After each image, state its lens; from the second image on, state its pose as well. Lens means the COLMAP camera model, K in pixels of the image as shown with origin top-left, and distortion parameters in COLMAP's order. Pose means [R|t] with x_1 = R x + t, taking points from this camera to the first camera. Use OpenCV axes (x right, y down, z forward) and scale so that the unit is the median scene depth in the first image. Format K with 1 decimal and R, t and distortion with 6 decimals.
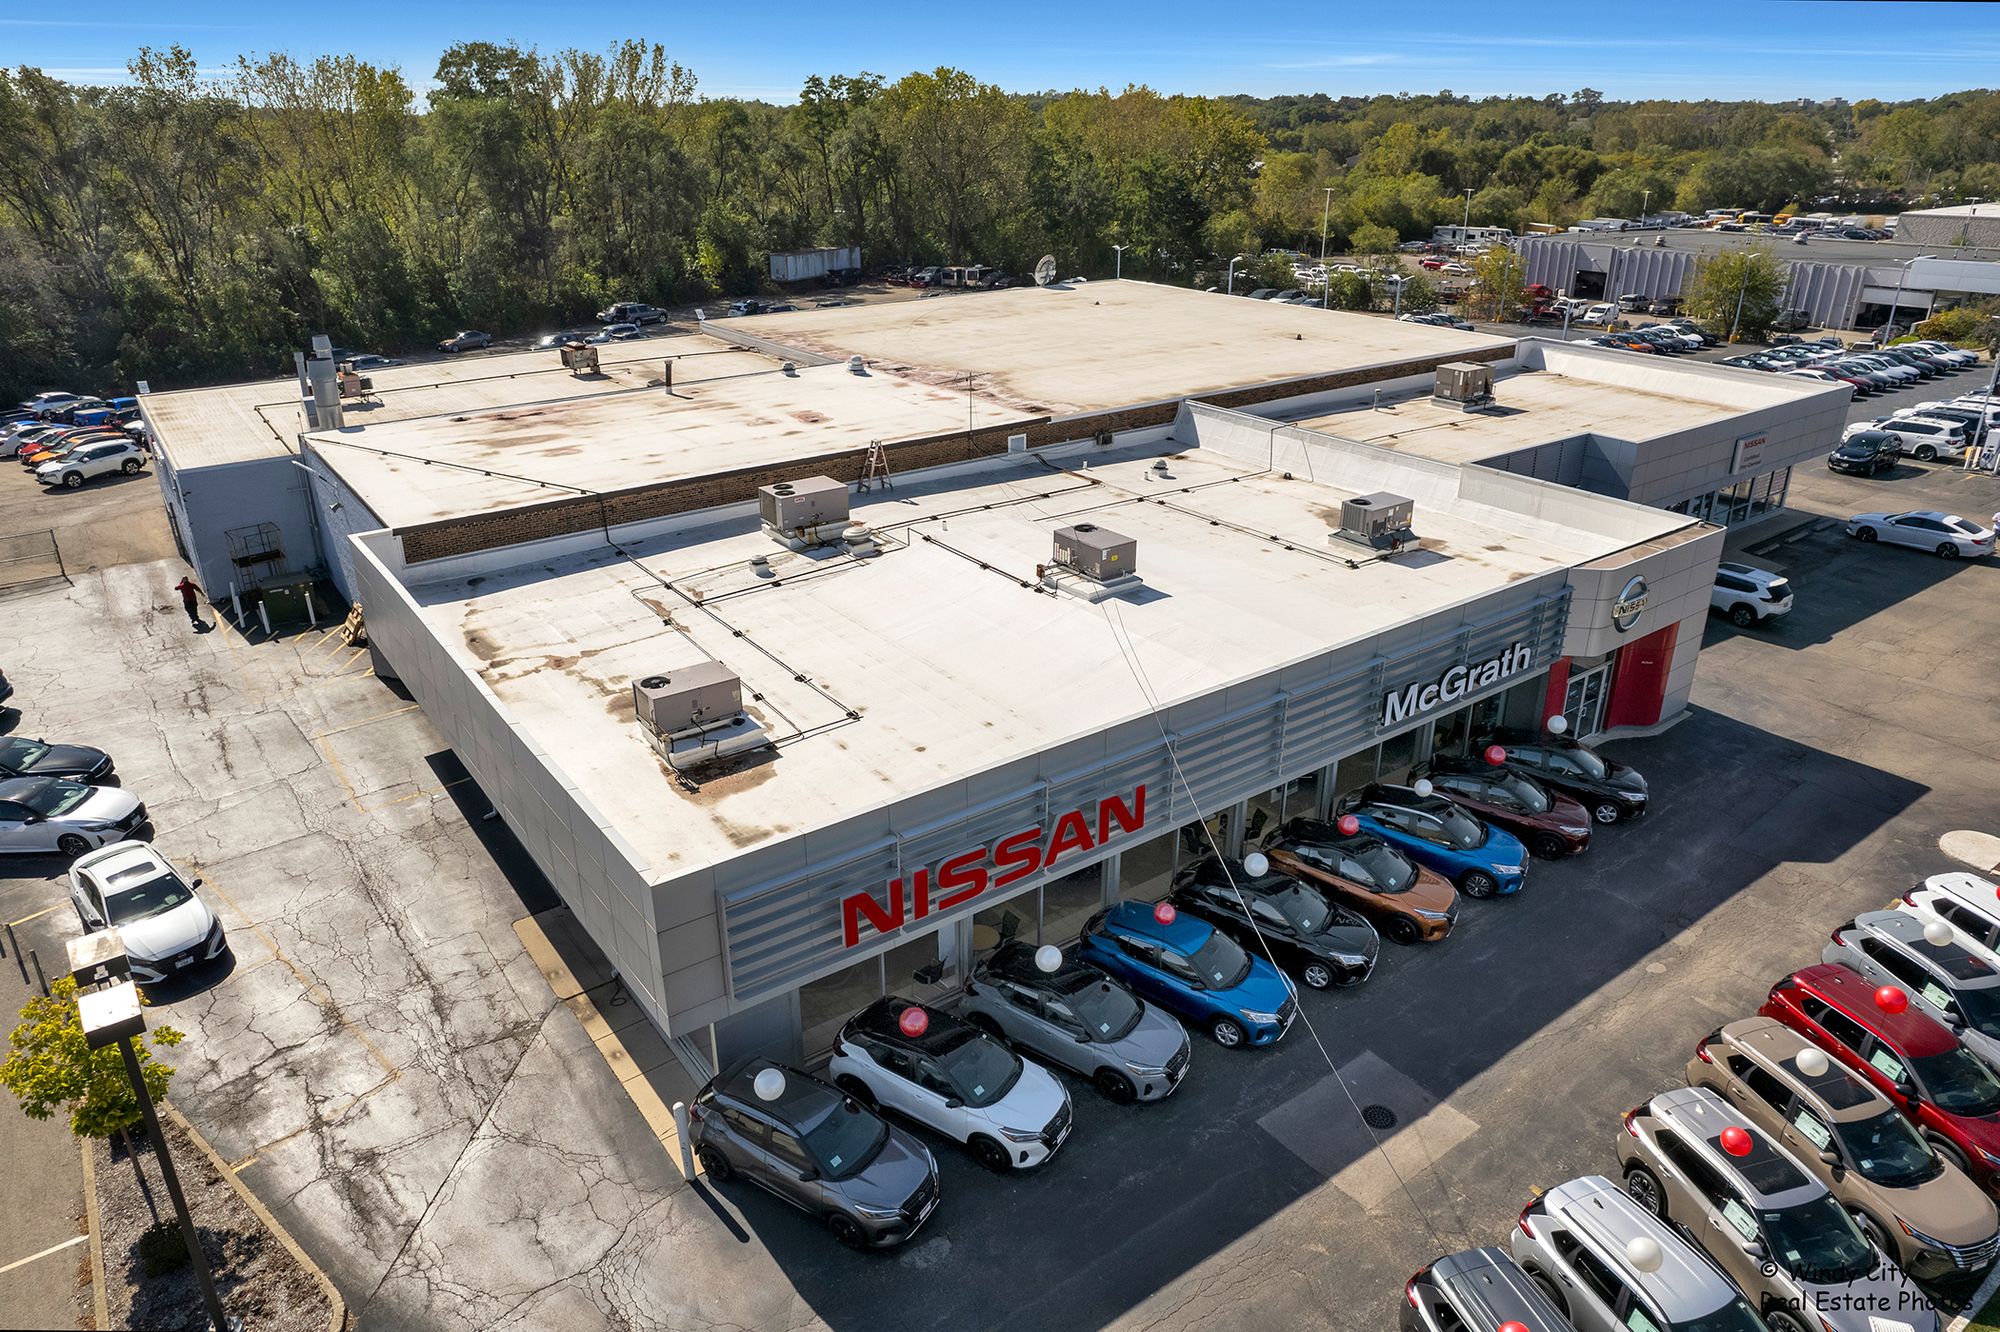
lens RADIAL K [[1287.7, 0, 1000.0], [0, 1287.7, 666.0], [0, 0, 1]] dist [-0.067475, 0.045718]
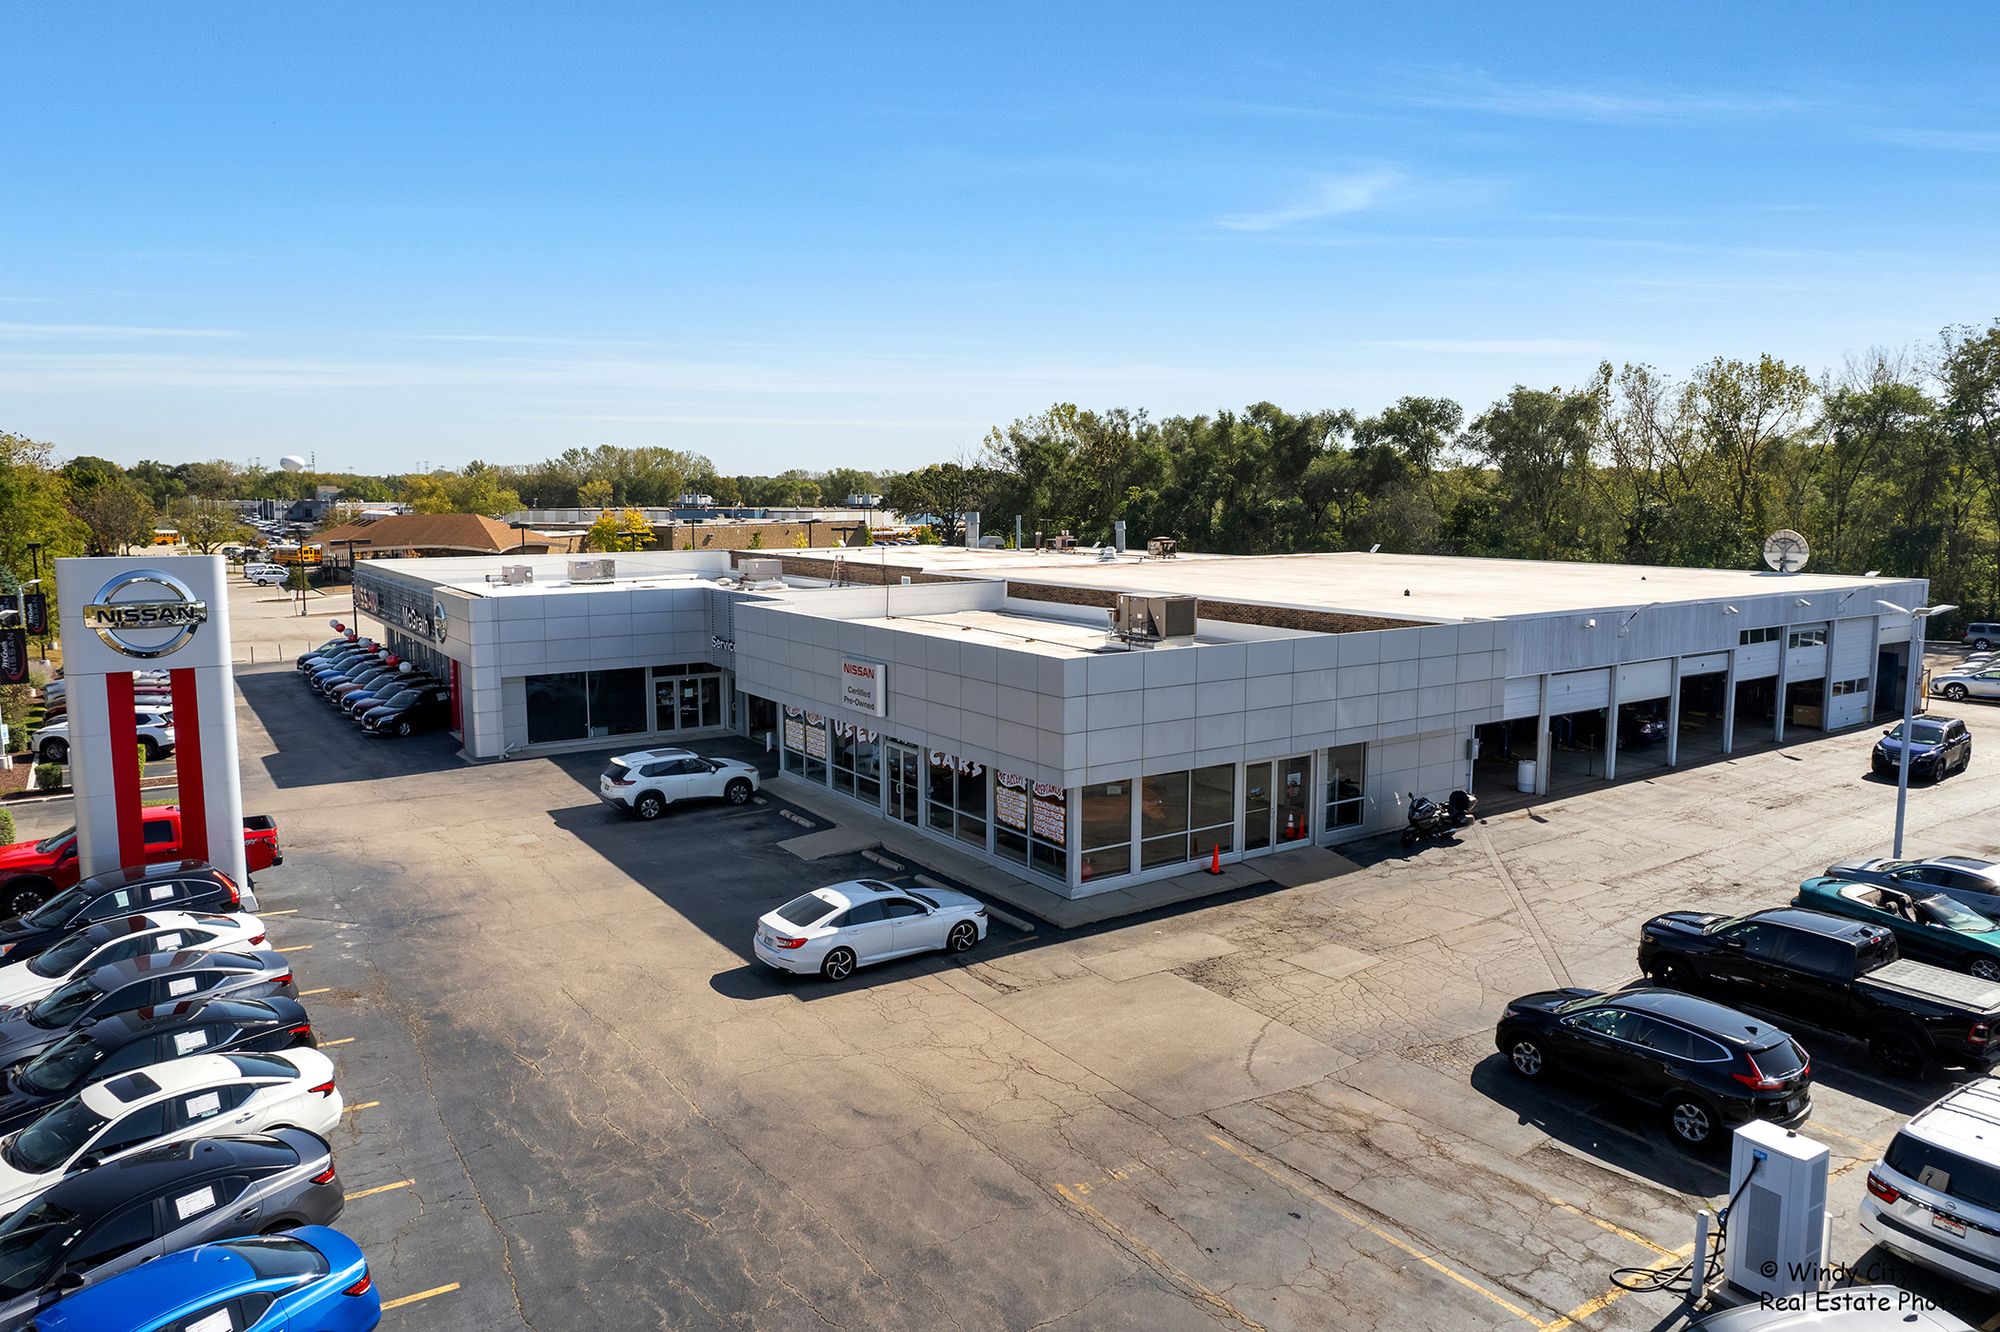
lens RADIAL K [[1325.3, 0, 1000.0], [0, 1325.3, 666.0], [0, 0, 1]] dist [-0.079056, 0.074989]
pose [[-0.041261, 0.132784, -0.990286, 1.492741], [-0.395534, 0.907990, 0.138229, -0.353083], [0.917524, 0.397396, 0.015056, 1.210931]]
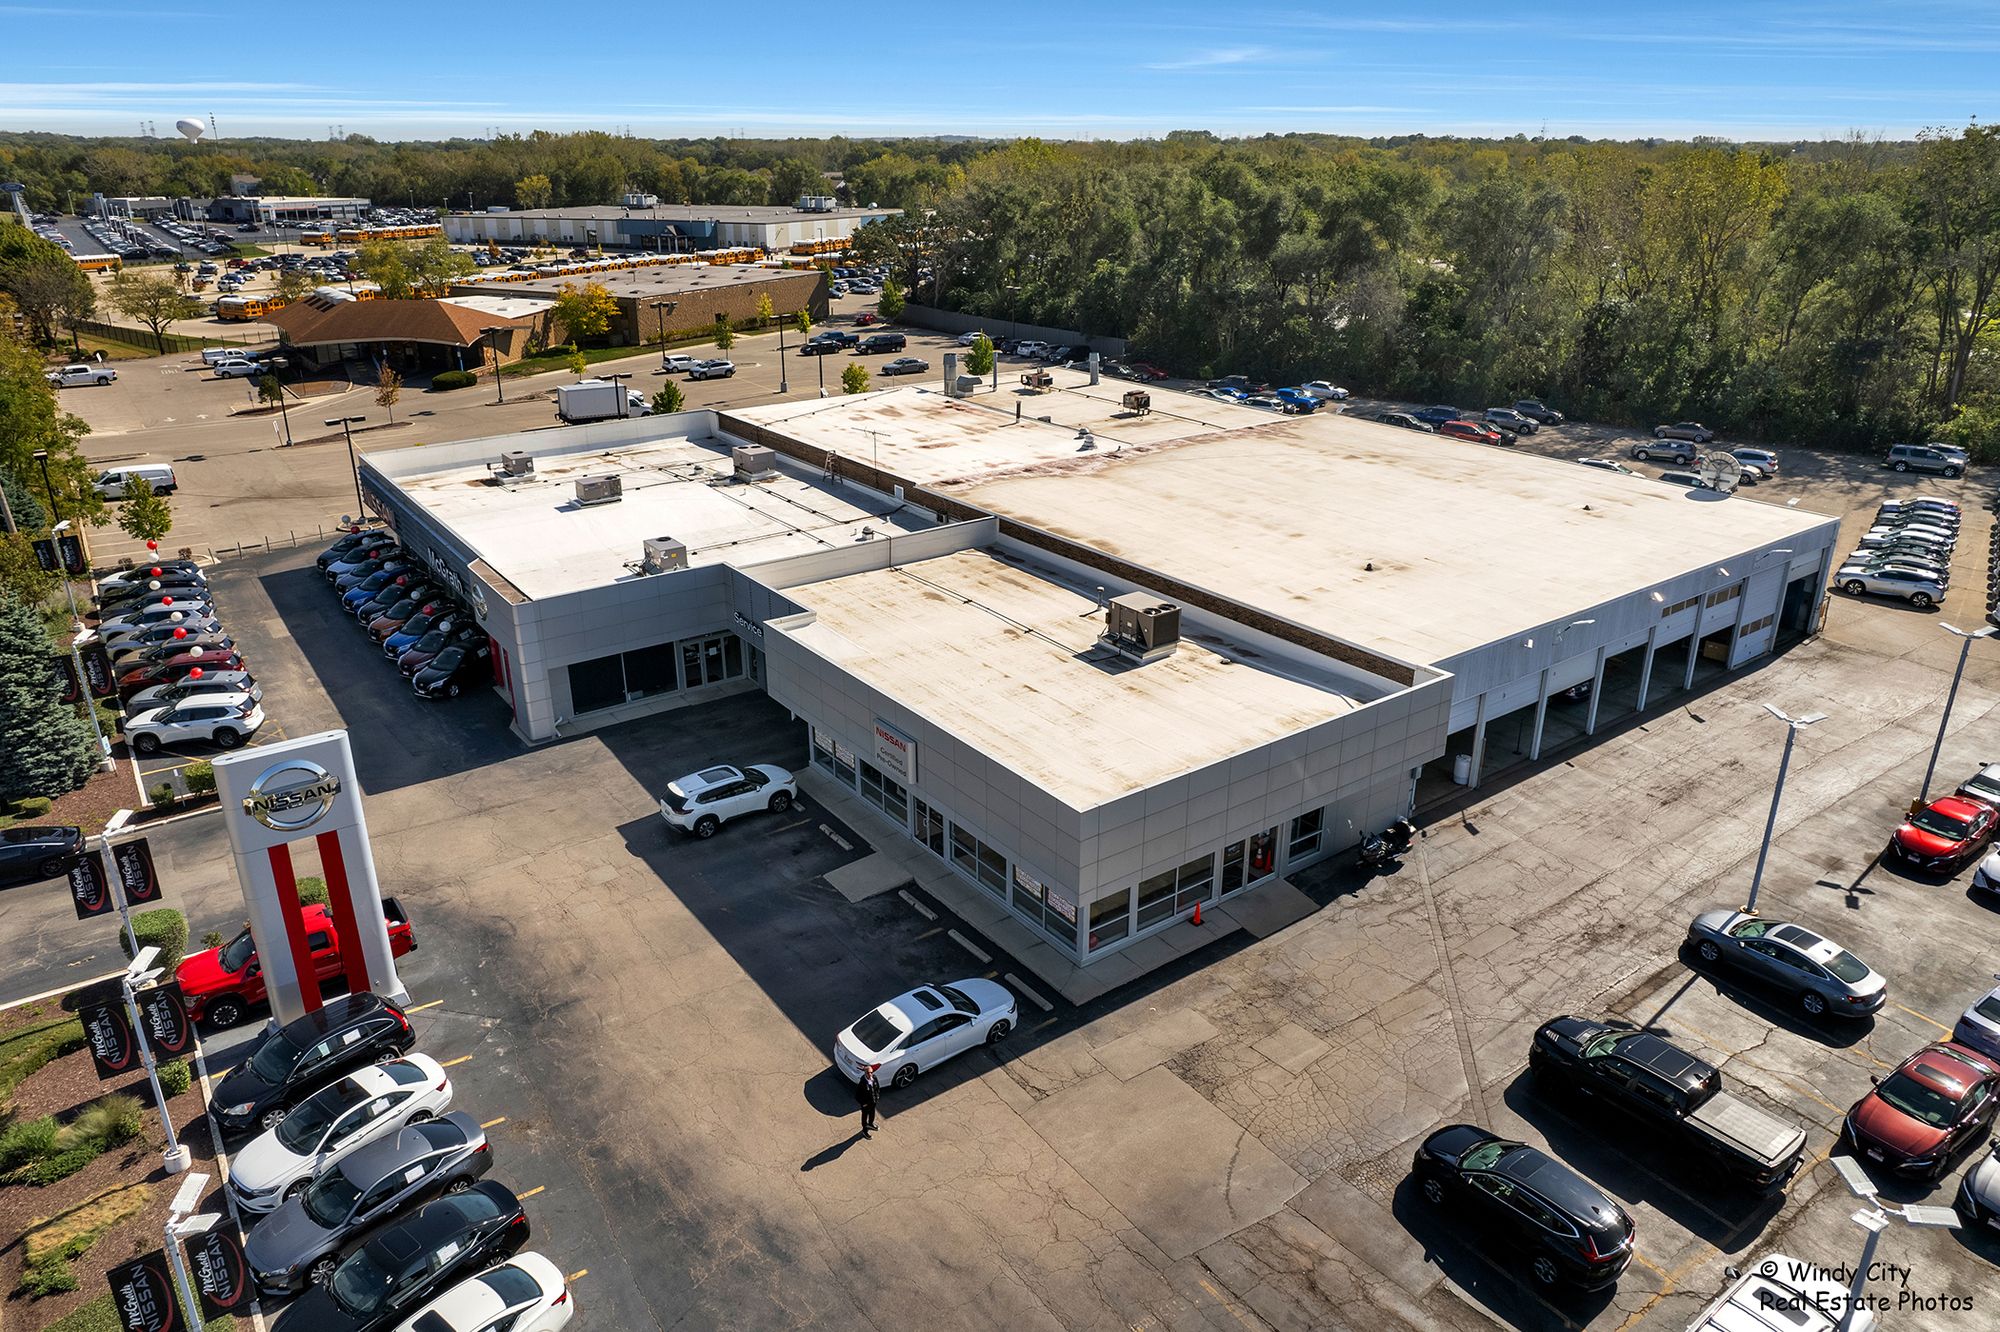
lens RADIAL K [[1308.6, 0, 1000.0], [0, 1308.6, 666.0], [0, 0, 1]] dist [-0.076061, 0.067946]
pose [[-0.005510, 0.376058, -0.926580, 1.524094], [-0.394562, 0.850599, 0.347567, -0.599981], [0.918853, 0.367508, 0.143691, 1.062767]]
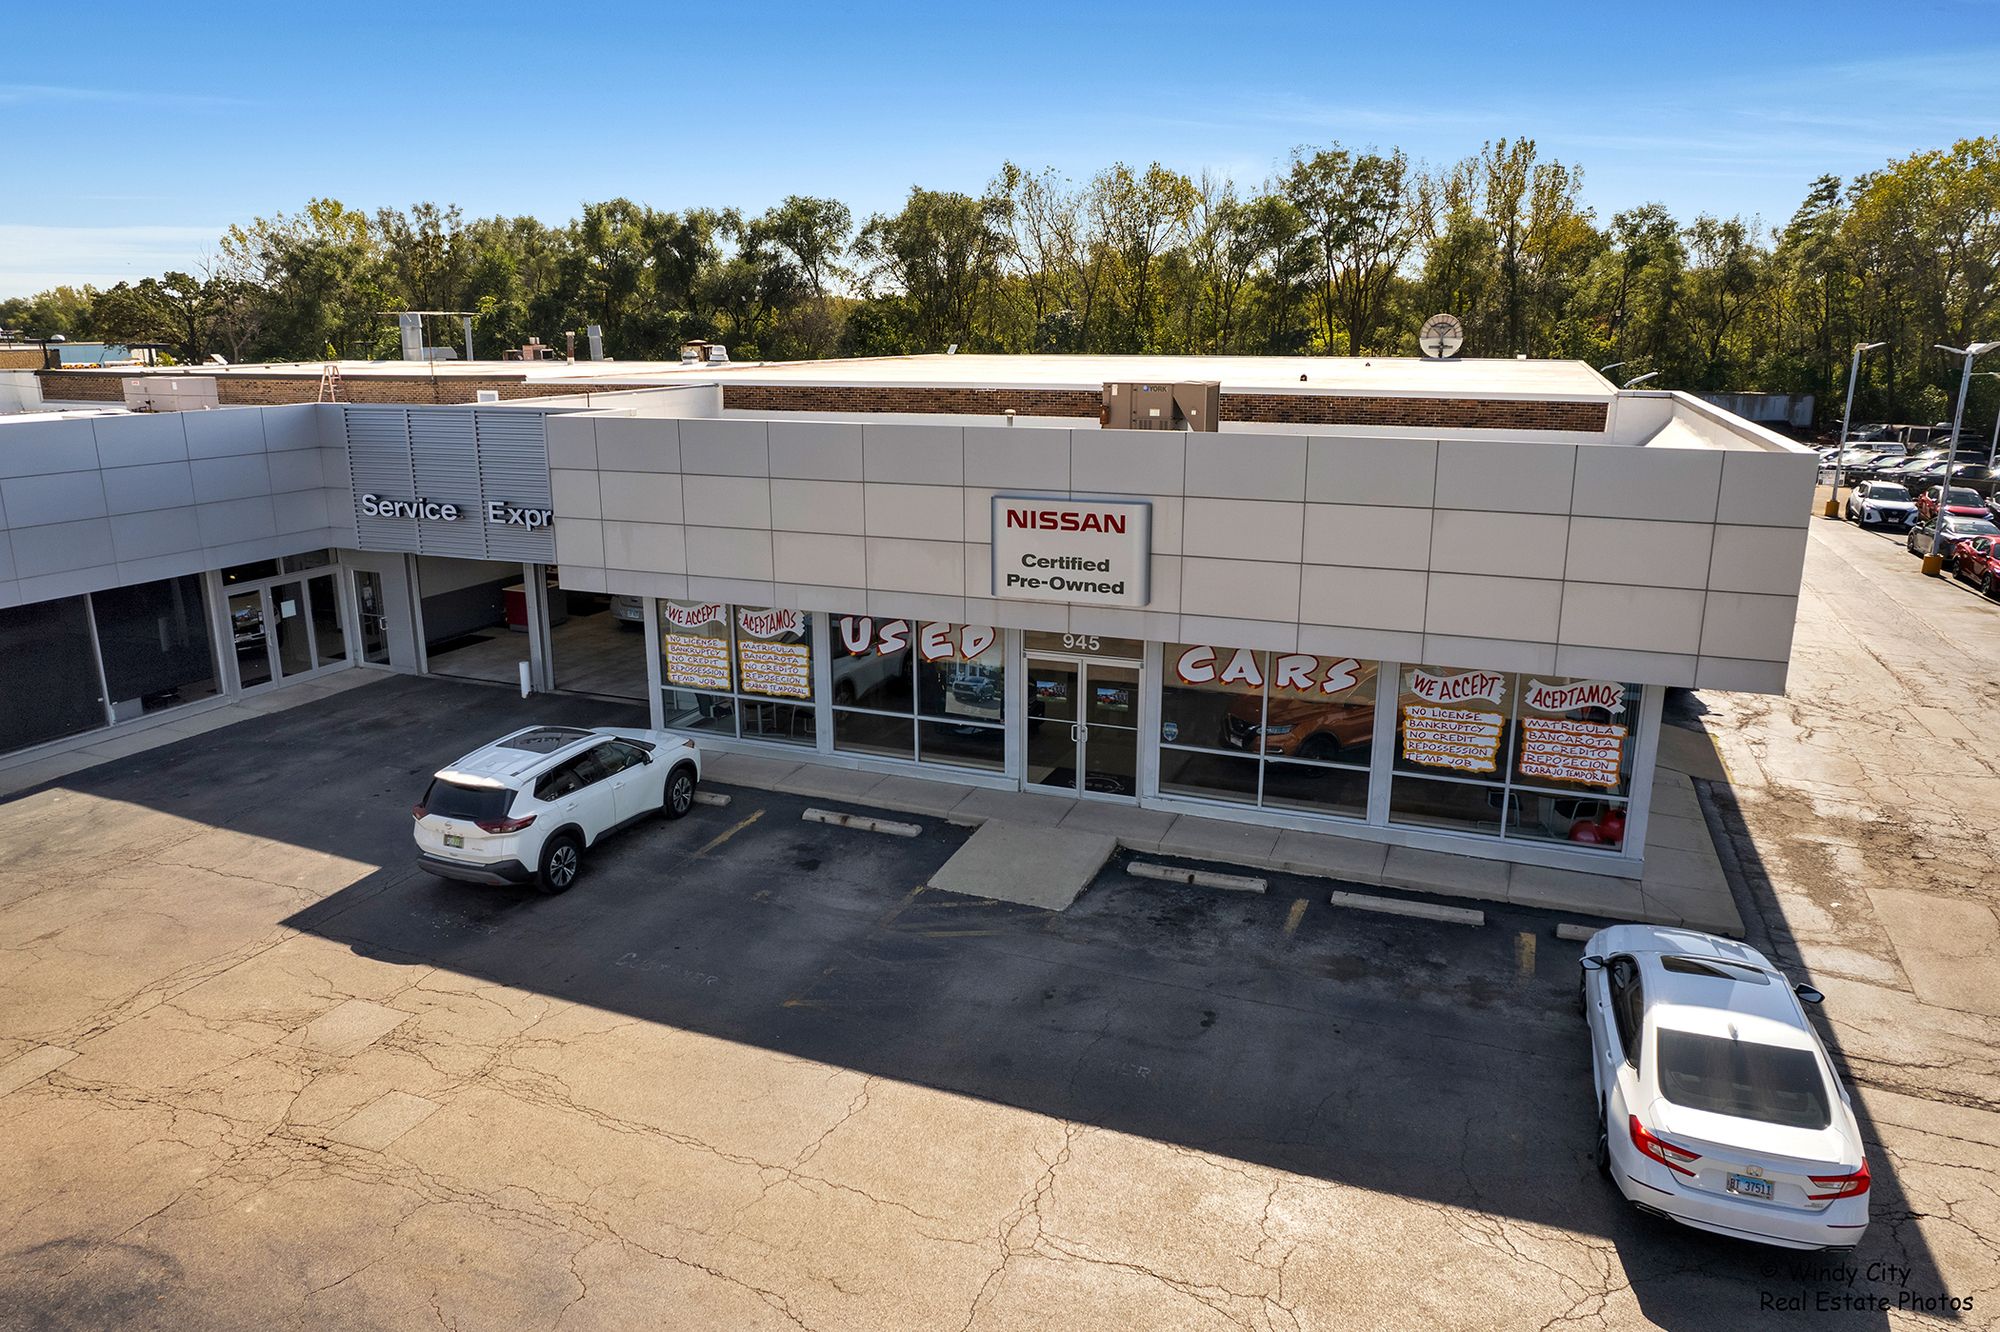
lens RADIAL K [[1308.6, 0, 1000.0], [0, 1308.6, 666.0], [0, 0, 1]] dist [-0.076061, 0.067946]
pose [[0.525453, 0.216703, -0.822763, 1.019975], [-0.337204, 0.940872, 0.032458, -0.165724], [0.781148, 0.260384, 0.567457, 0.907618]]
